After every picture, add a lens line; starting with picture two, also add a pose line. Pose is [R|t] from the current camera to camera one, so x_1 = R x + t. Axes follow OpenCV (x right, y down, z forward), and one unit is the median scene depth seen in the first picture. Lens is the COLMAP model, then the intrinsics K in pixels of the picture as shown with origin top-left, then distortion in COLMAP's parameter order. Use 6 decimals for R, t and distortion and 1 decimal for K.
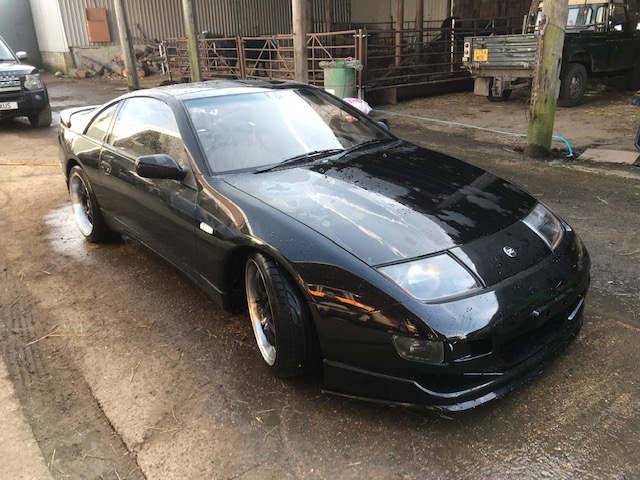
lens RADIAL K [[530.5, 0, 324.5], [0, 530.5, 236.7], [0, 0, 1]] dist [0.018630, -0.007736]
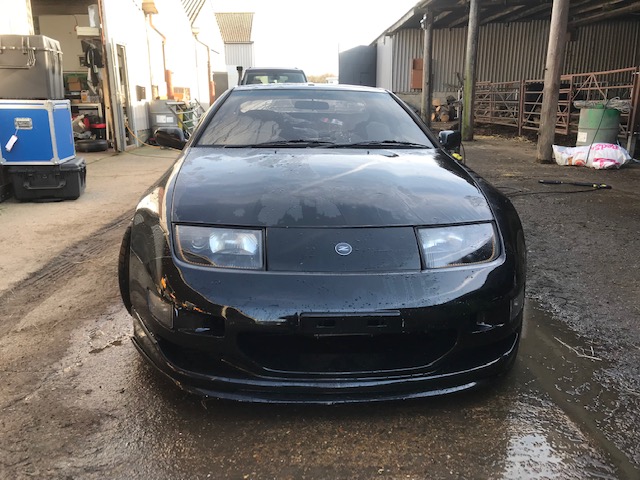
lens RADIAL K [[530.5, 0, 323.4], [0, 530.5, 237.8], [0, 0, 1]] dist [0.018630, -0.007736]
pose [[0.800009, 0.179513, -0.572503, 0.628458], [-0.234102, 0.971955, -0.022366, 0.028121], [0.552432, 0.151917, 0.819597, 0.246174]]
